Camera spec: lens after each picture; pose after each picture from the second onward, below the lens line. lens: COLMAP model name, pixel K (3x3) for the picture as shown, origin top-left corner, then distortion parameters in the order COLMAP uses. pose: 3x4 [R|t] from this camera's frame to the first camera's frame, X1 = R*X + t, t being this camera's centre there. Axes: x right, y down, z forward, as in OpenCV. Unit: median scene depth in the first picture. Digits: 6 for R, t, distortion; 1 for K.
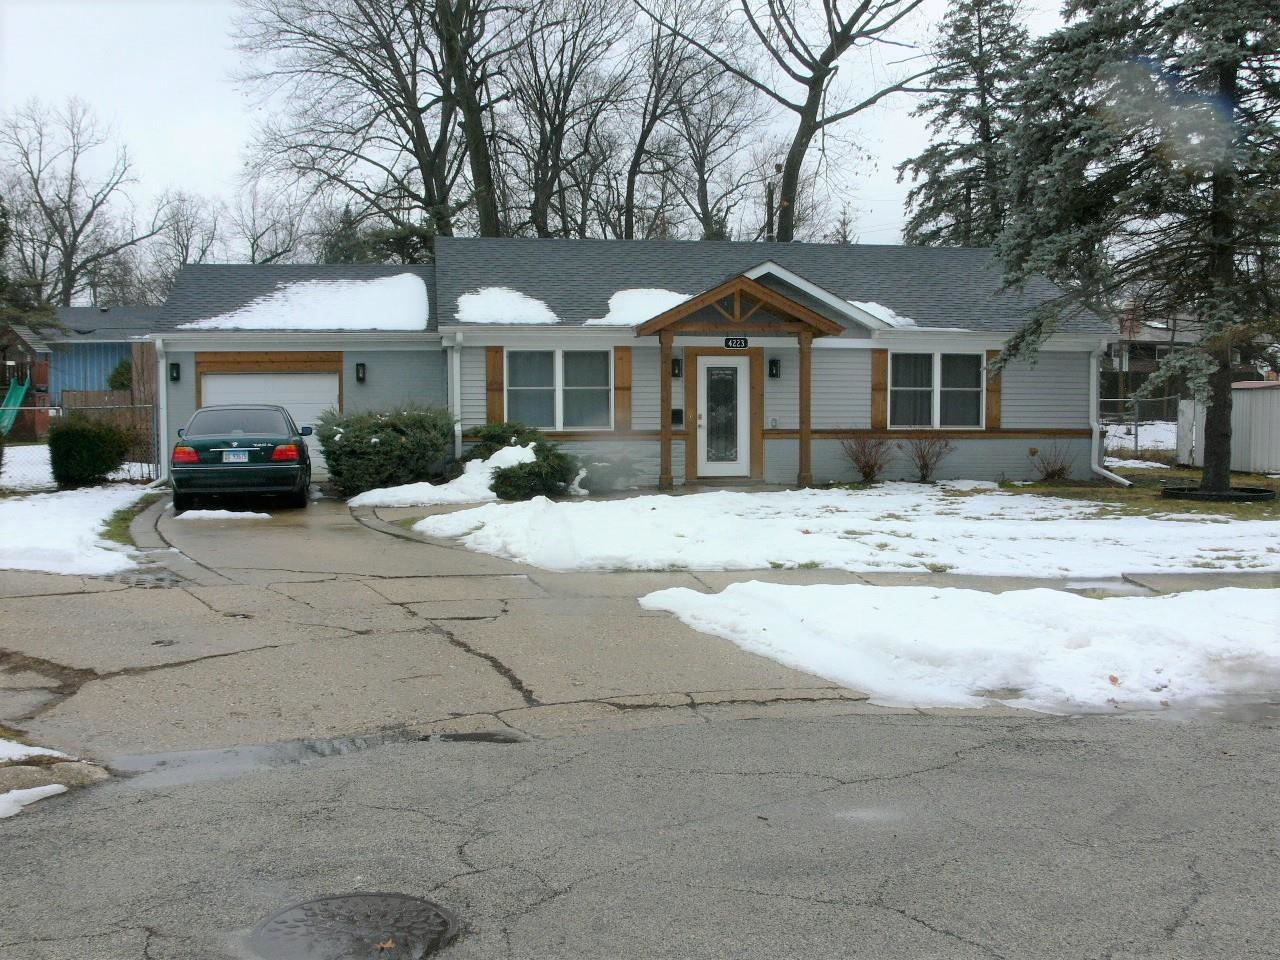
lens RADIAL K [[1328.2, 0, 640.4], [0, 1328.2, 483.4], [0, 0, 1]] dist [-0.113308, 0.000000]
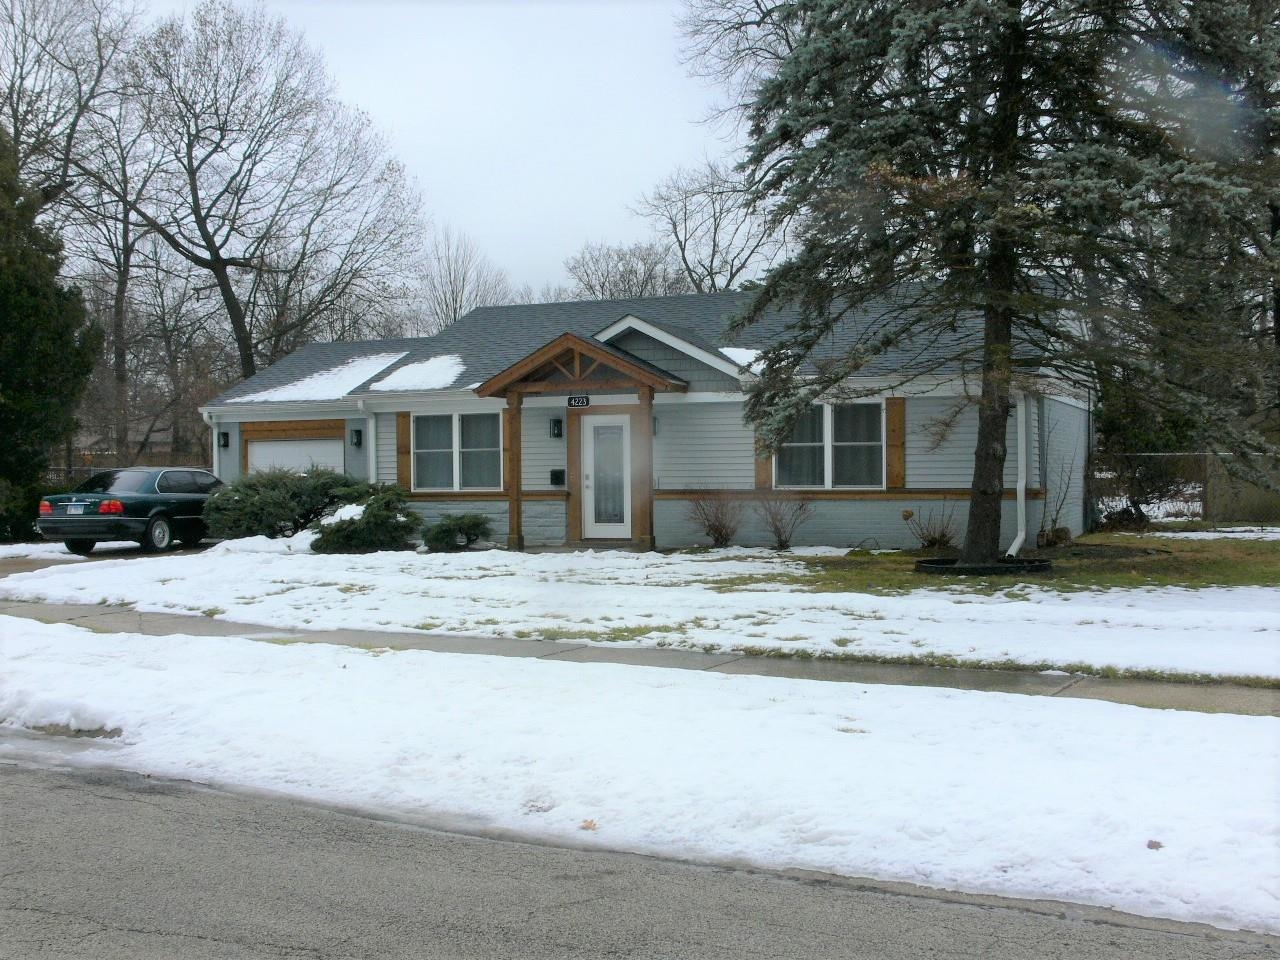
lens RADIAL K [[1404.1, 0, 640.6], [0, 1404.1, 475.4], [0, 0, 1]] dist [-0.106376, 0.000000]
pose [[0.859499, -0.004611, -0.511116, 0.609594], [-0.020326, 0.998860, -0.043192, -0.007195], [0.510733, 0.047512, 0.858426, 0.126058]]
